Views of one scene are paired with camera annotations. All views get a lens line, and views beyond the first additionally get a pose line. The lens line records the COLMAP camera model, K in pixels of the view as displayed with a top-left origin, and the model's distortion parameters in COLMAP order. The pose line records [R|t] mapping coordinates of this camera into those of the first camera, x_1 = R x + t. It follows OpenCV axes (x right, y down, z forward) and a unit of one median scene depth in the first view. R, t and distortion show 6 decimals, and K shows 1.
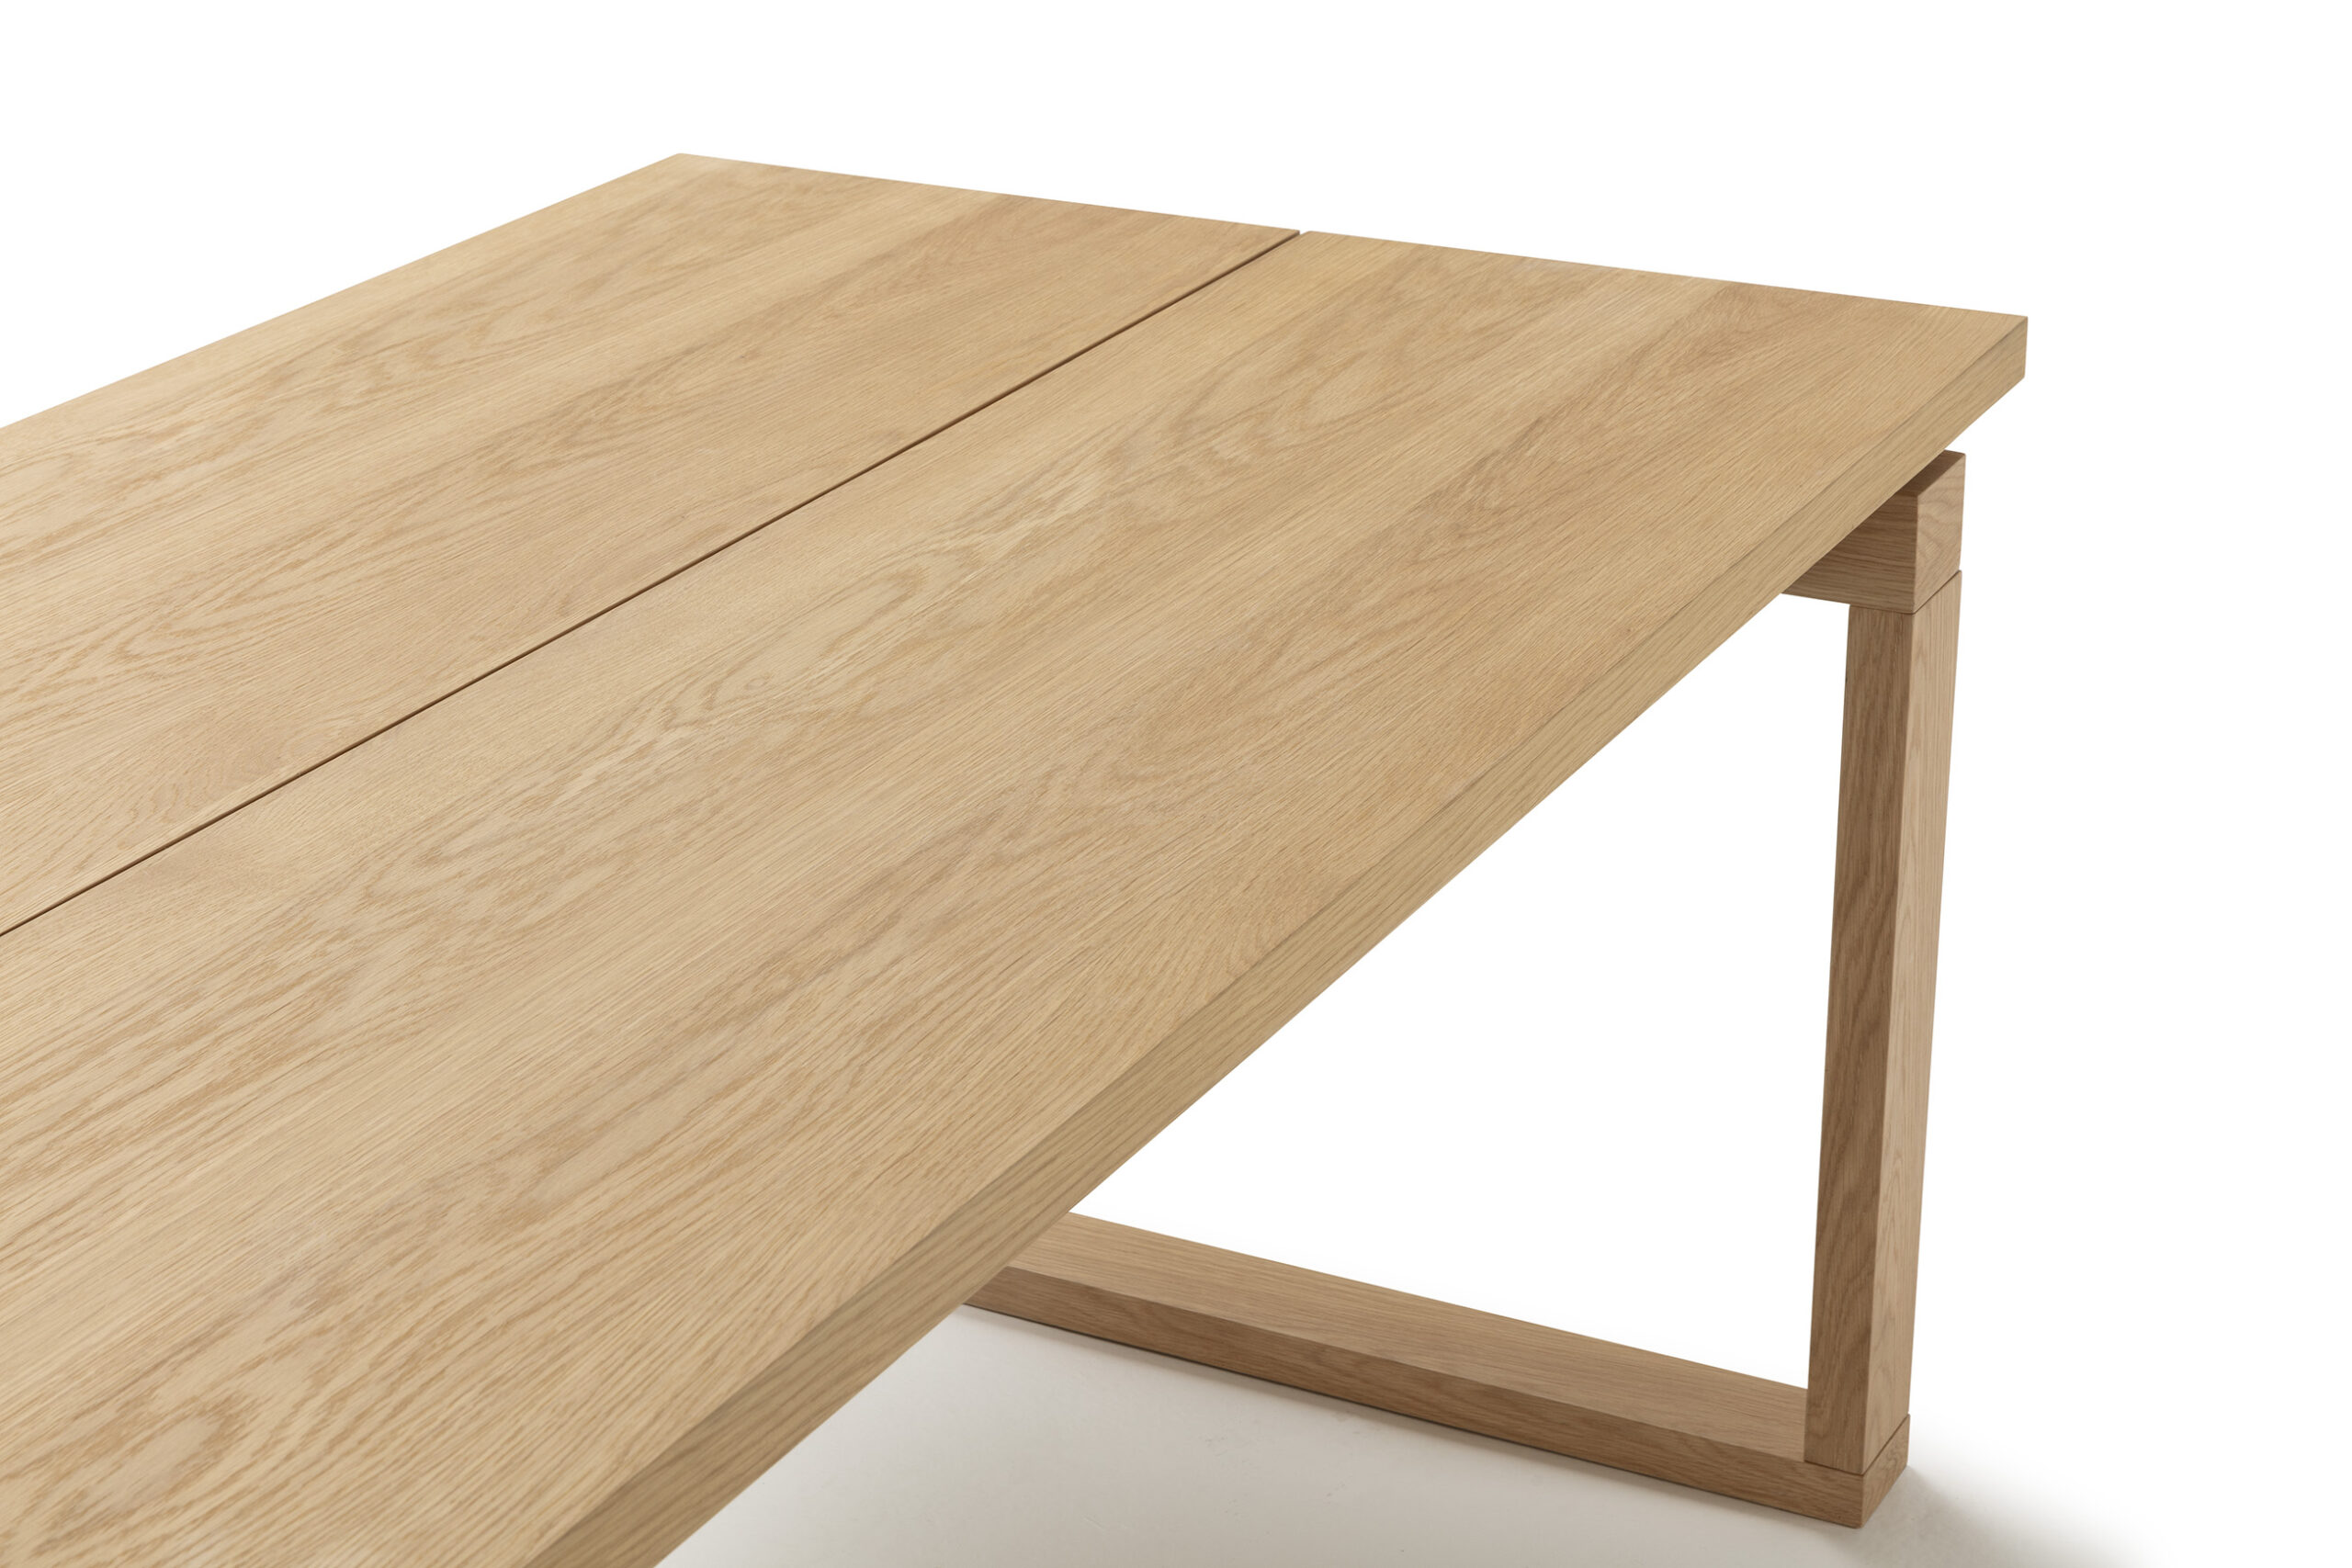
lens RADIAL K [[4492.4, 0, 1177.9], [0, 4492.4, 431.5], [0, 0, 1]] dist [-0.028735, 0.027673]
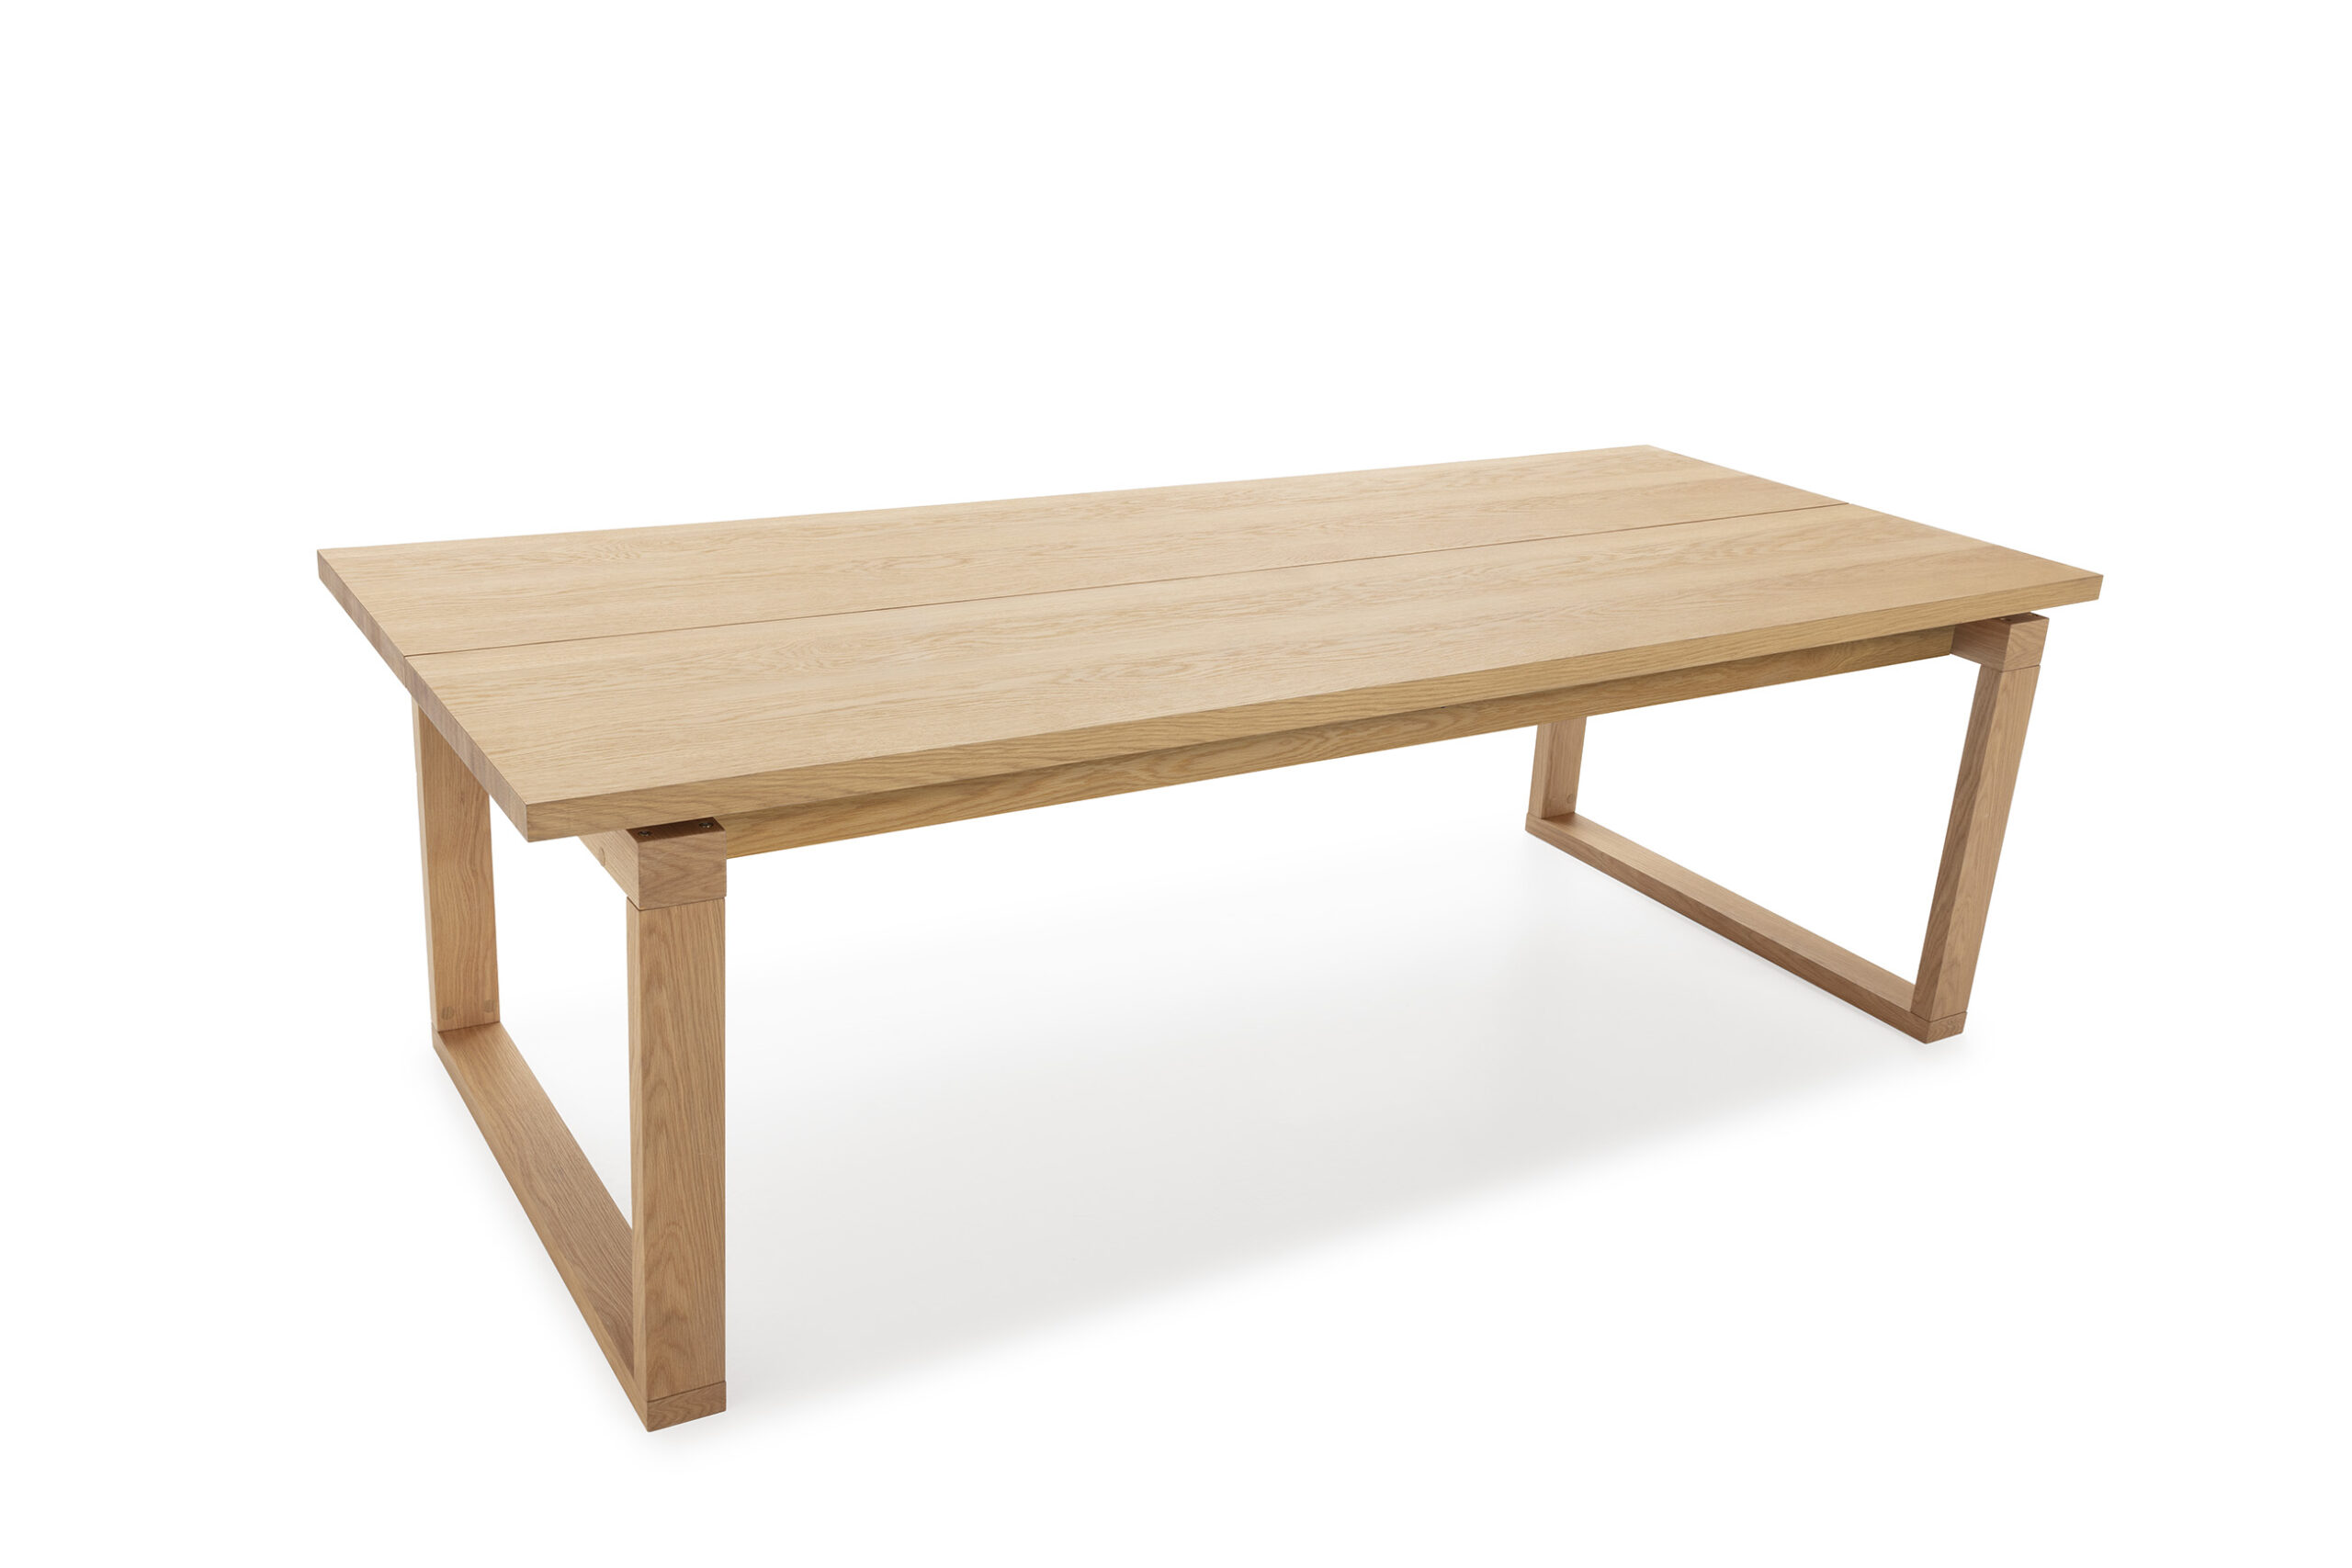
lens RADIAL K [[2120.7, 0, 1128.1], [0, 2120.7, 774.5], [0, 0, 1]] dist [0.010710, -0.000983]
pose [[0.841960, 0.238353, -0.484037, 0.341853], [-0.221324, 0.970752, 0.093042, 0.094018], [0.492057, 0.028792, 0.870087, -0.276516]]
